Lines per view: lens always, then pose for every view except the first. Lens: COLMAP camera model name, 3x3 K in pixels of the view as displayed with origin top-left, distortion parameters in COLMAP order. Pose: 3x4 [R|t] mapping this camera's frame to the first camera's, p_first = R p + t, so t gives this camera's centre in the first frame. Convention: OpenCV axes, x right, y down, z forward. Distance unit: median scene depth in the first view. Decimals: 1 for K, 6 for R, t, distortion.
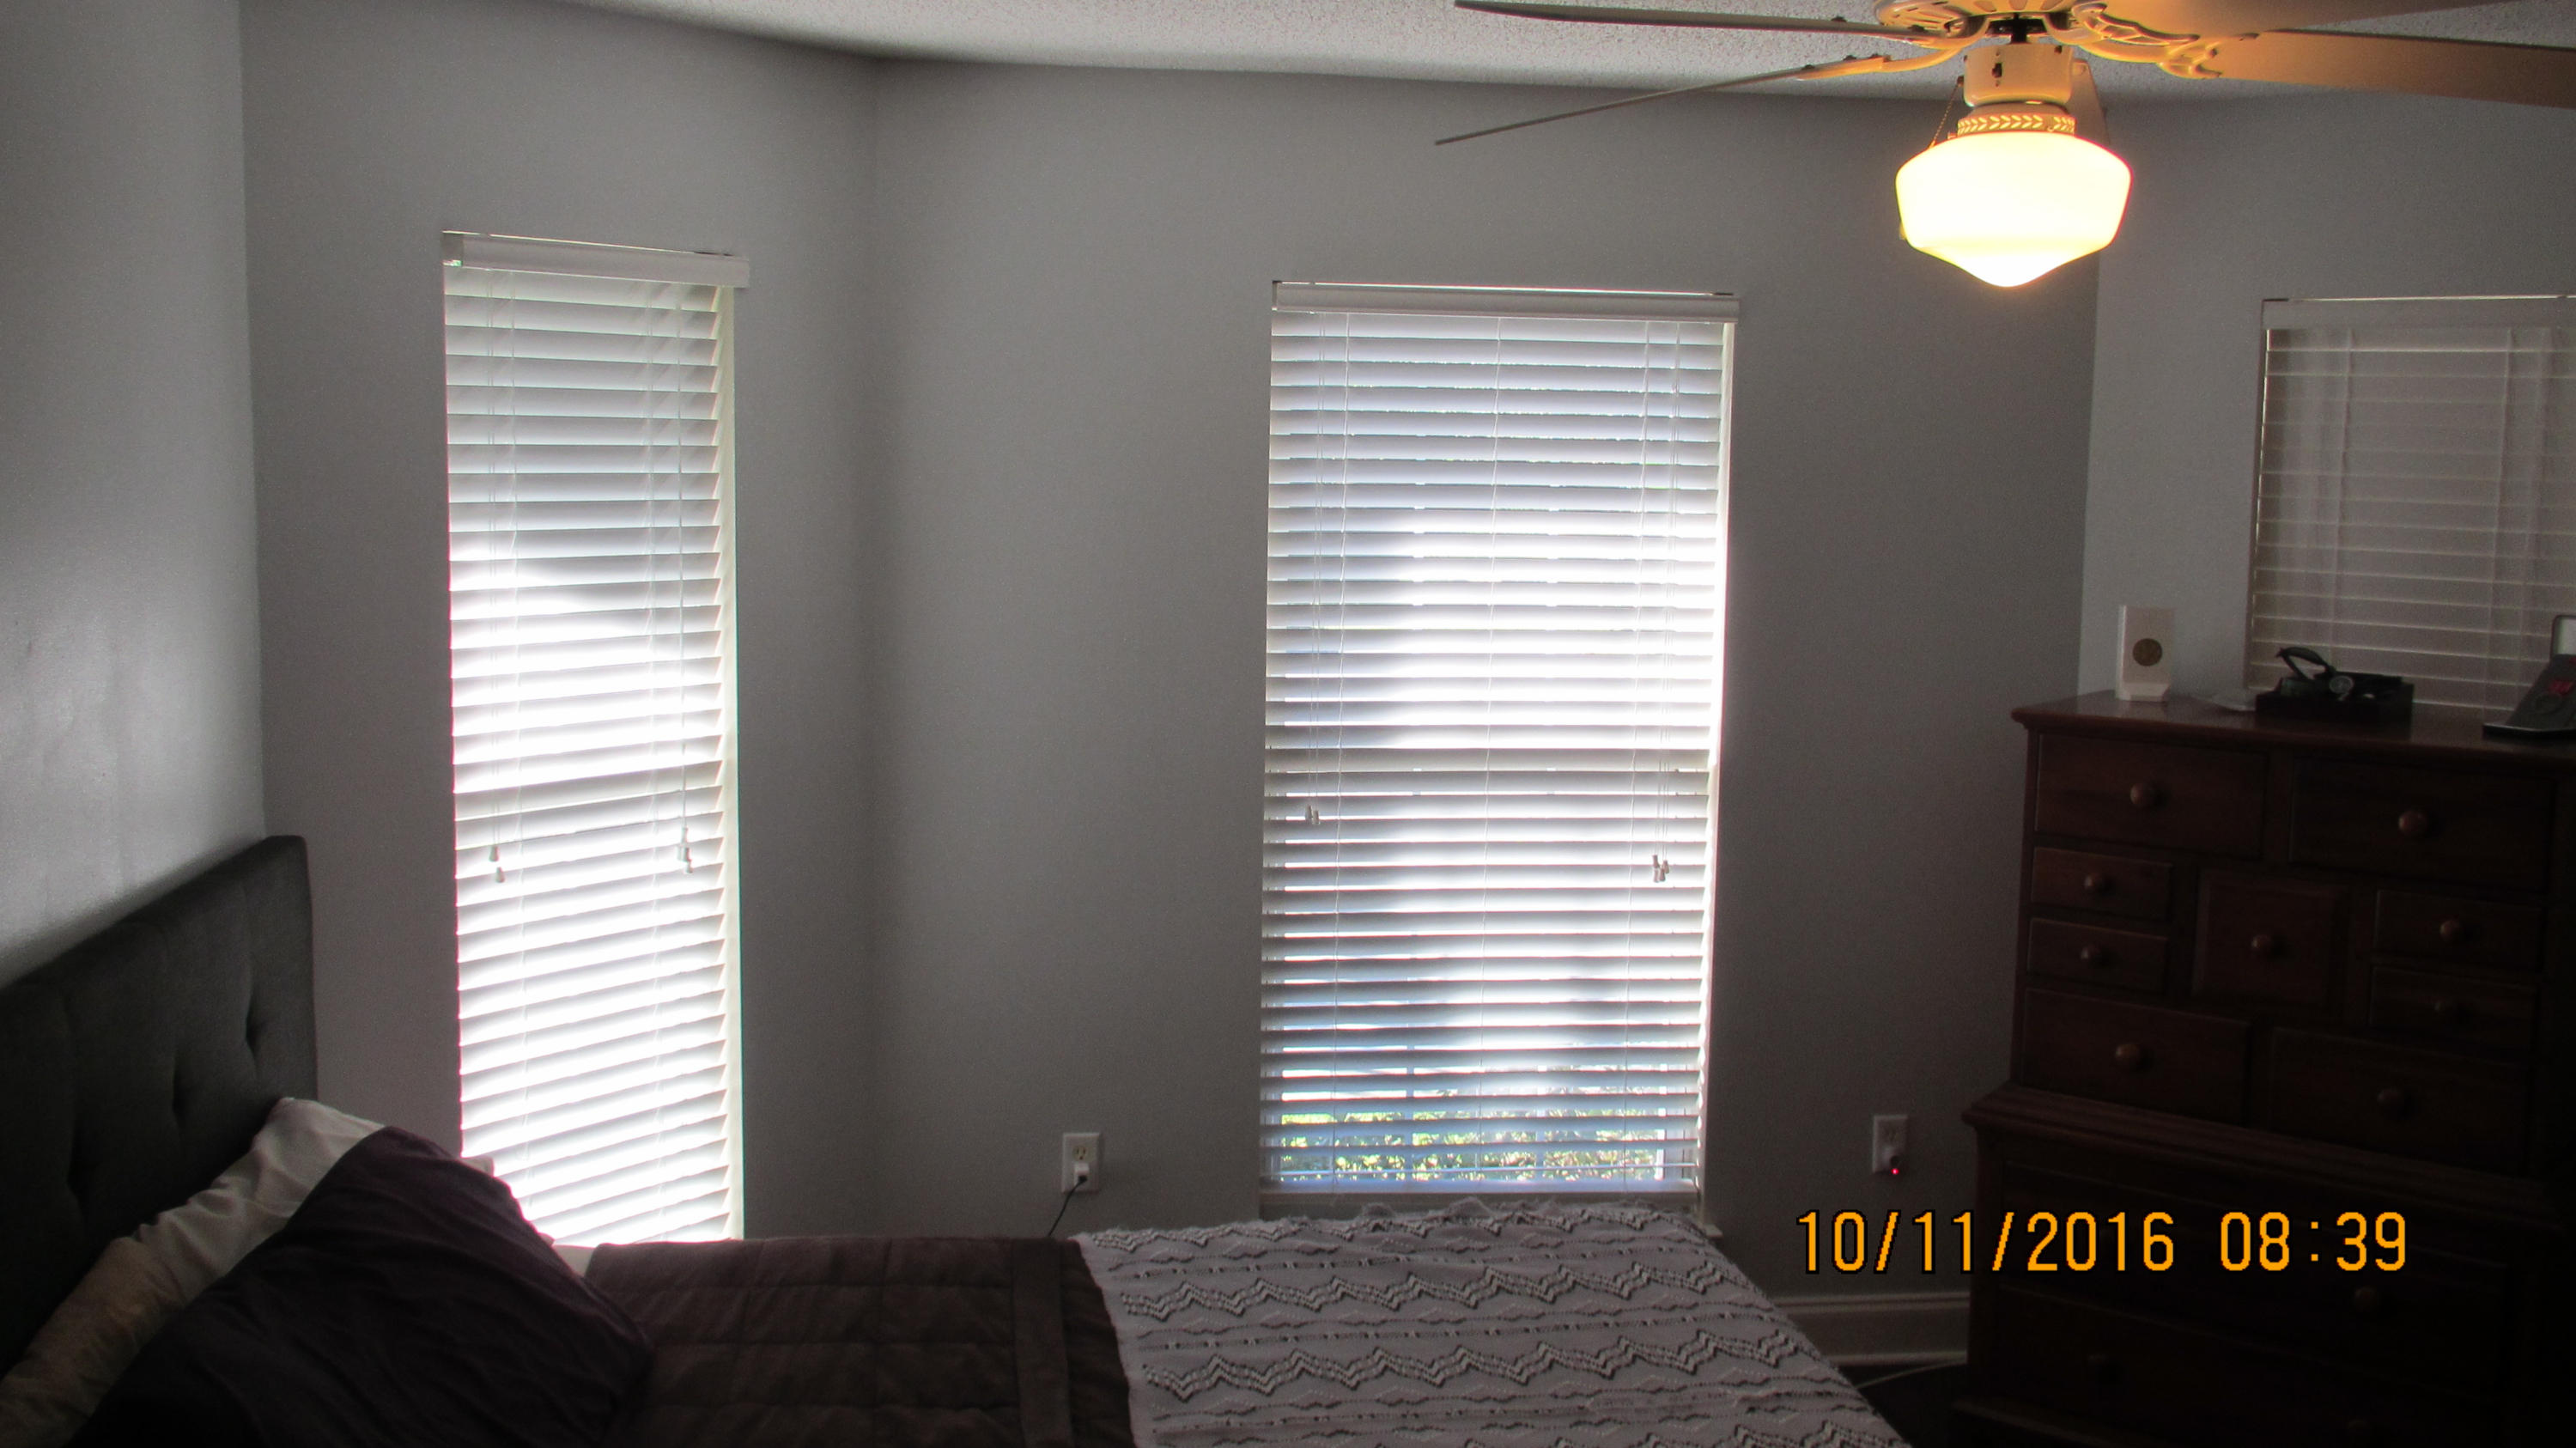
lens RADIAL K [[2537.0, 0, 1288.0], [0, 2537.0, 724.0], [0, 0, 1]] dist [-0.009480, 0.013771]
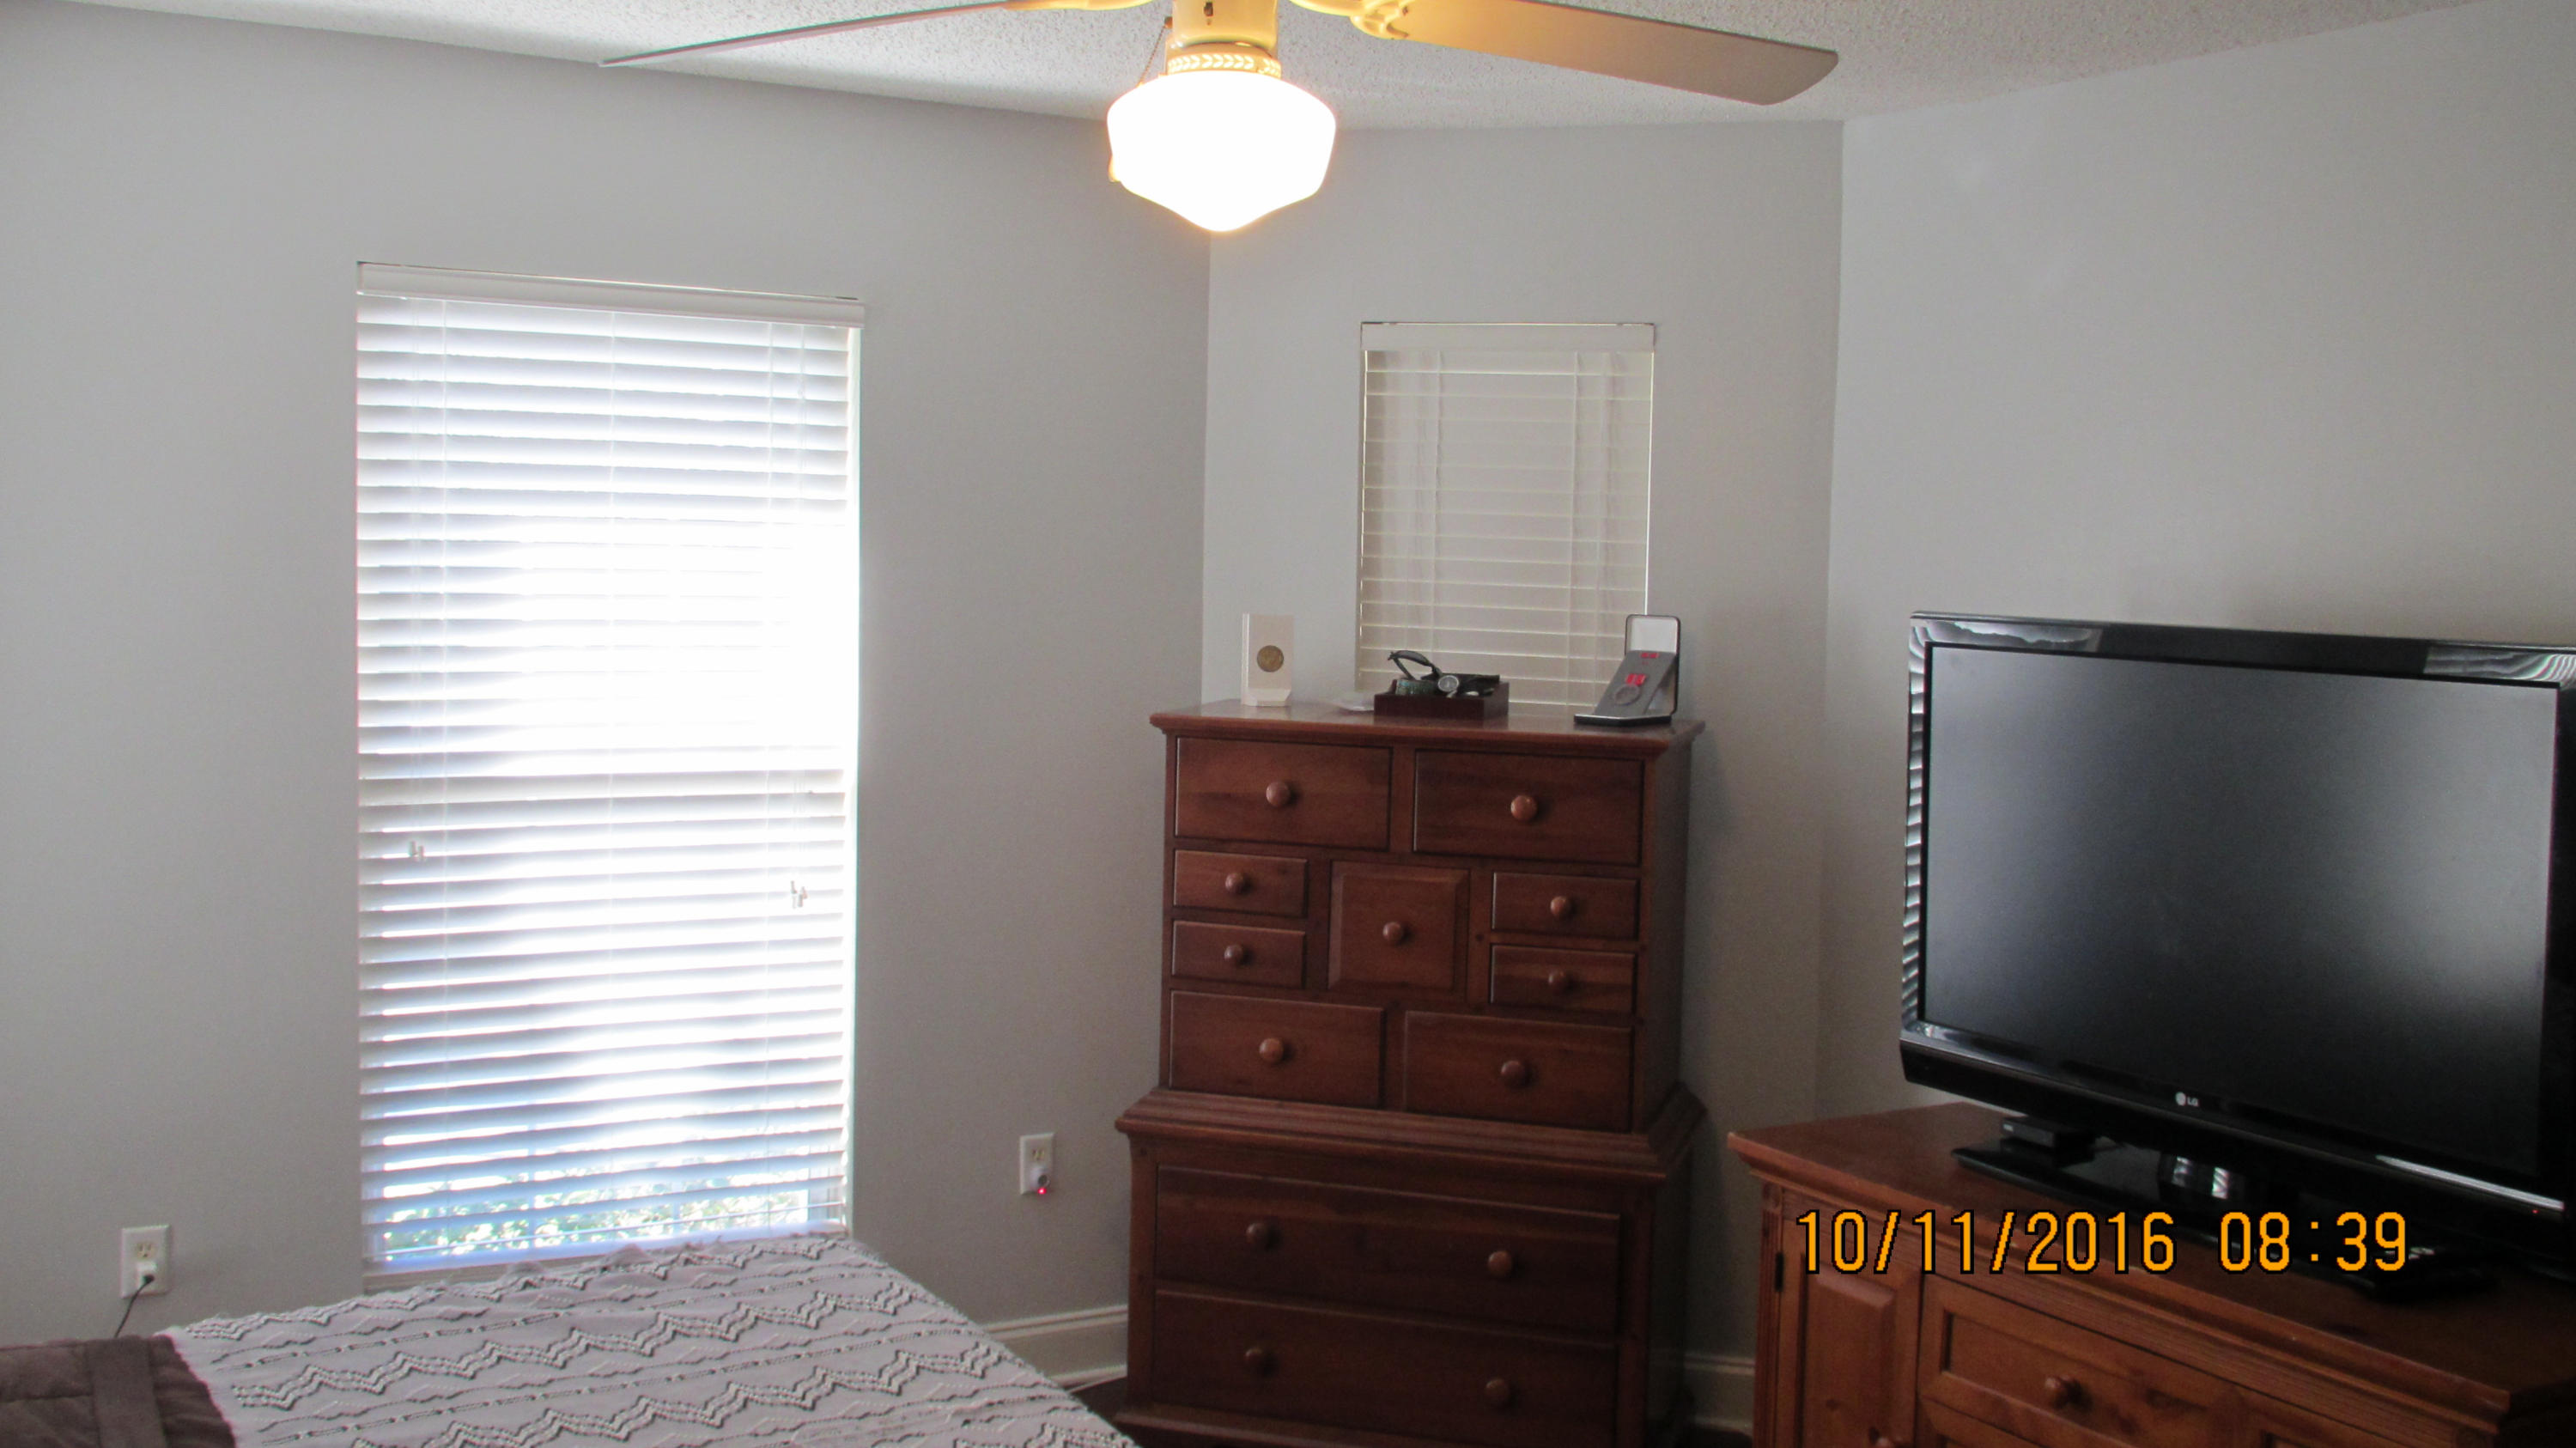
lens RADIAL K [[2537.0, 0, 1288.0], [0, 2537.0, 724.0], [0, 0, 1]] dist [-0.009480, 0.013771]
pose [[0.930239, -0.022262, 0.366277, -0.033511], [0.034255, 0.999068, -0.026276, 0.026899], [-0.365351, 0.036989, 0.930135, 0.043702]]
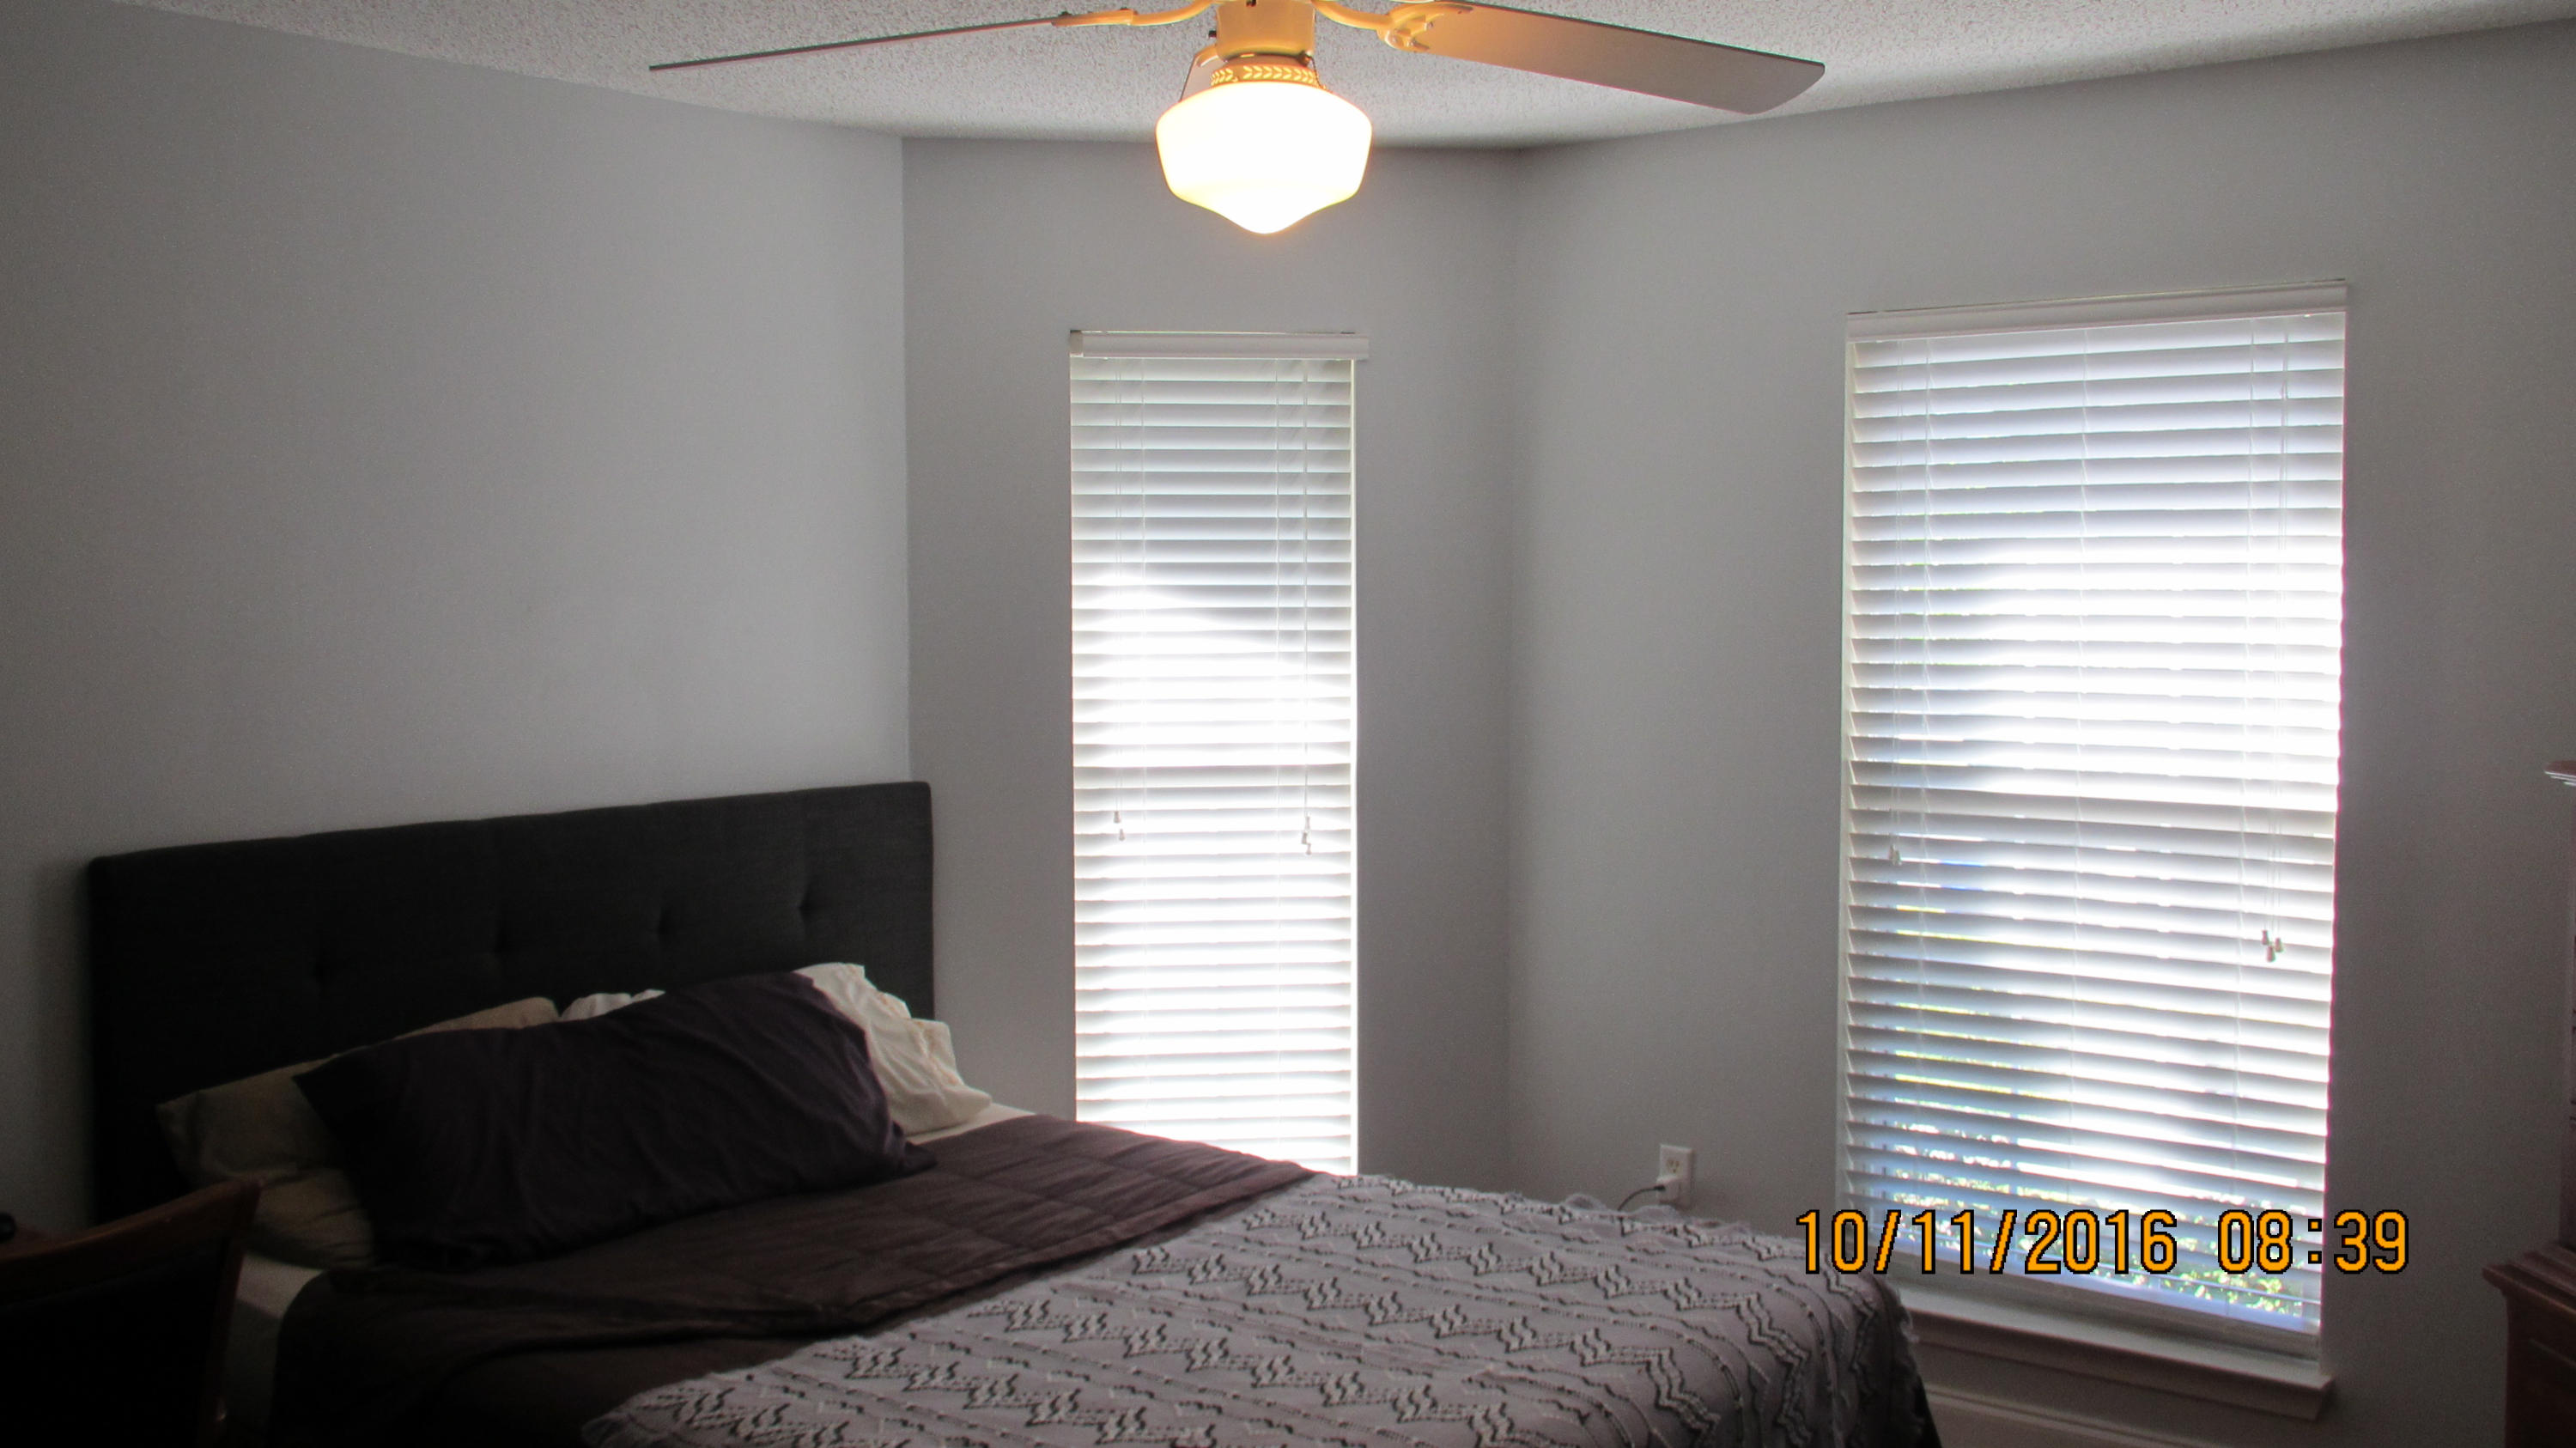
lens RADIAL K [[2461.0, 0, 1239.8], [0, 2461.0, 712.6], [0, 0, 1]] dist [-0.000426, 0.005376]
pose [[0.690386, 0.023453, -0.723060, 0.560292], [-0.066845, 0.997267, -0.031477, 0.030266], [0.720346, 0.070065, 0.690067, 0.177547]]
